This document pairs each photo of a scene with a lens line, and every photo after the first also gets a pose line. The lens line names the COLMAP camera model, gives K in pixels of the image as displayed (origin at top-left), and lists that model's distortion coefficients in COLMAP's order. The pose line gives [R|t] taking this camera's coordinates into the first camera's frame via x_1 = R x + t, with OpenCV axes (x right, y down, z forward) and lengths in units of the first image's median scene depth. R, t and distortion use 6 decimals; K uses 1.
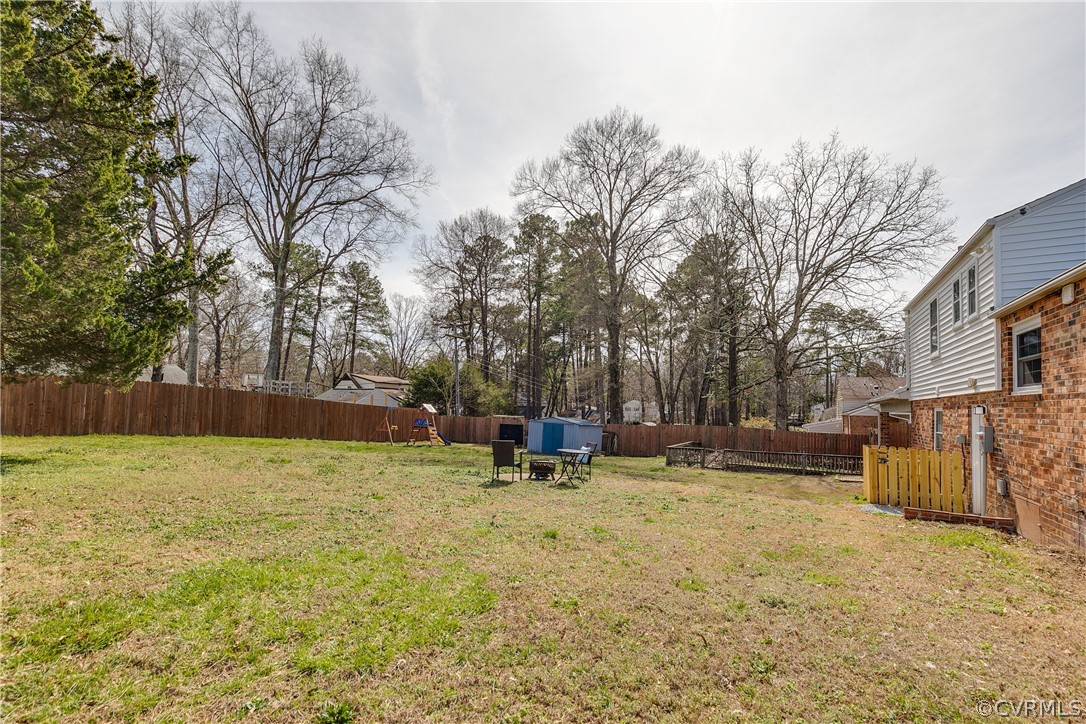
lens RADIAL K [[500.6, 0, 540.2], [0, 500.6, 363.6], [0, 0, 1]] dist [0.000469, -0.000001]
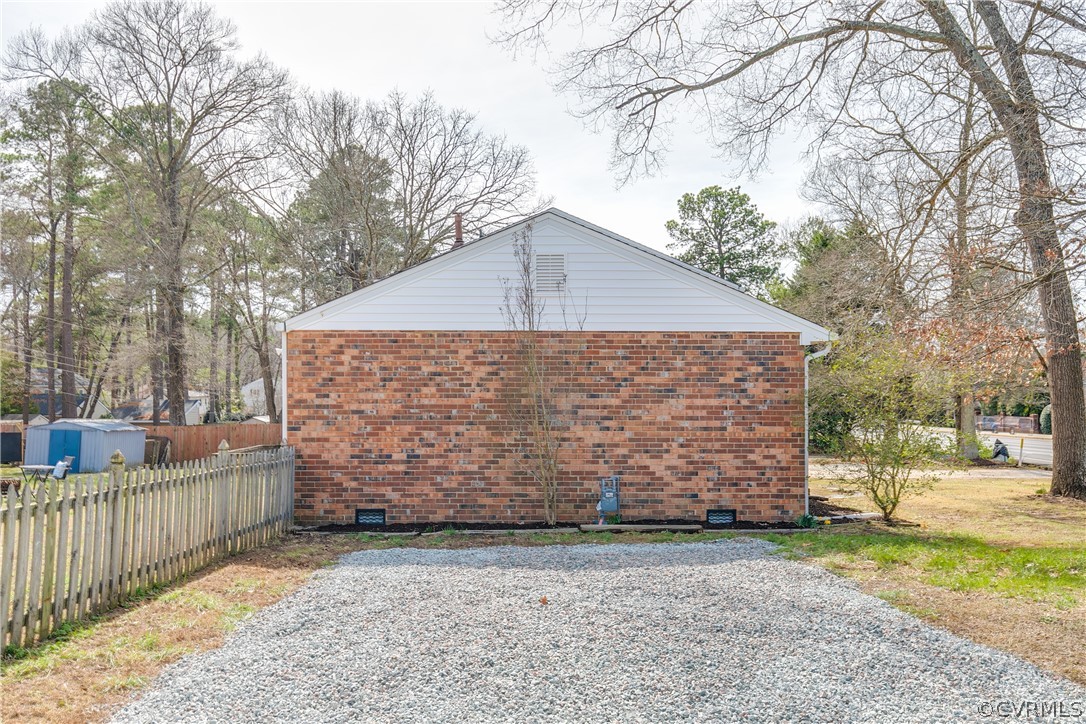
lens RADIAL K [[788.9, 0, 543.8], [0, 788.9, 358.7], [0, 0, 1]] dist [-0.003692, 0.001461]
pose [[0.868352, -0.001861, 0.495945, 0.023231], [-0.023879, 0.998676, 0.045557, -0.018648], [-0.495373, -0.051402, 0.867158, -0.122596]]
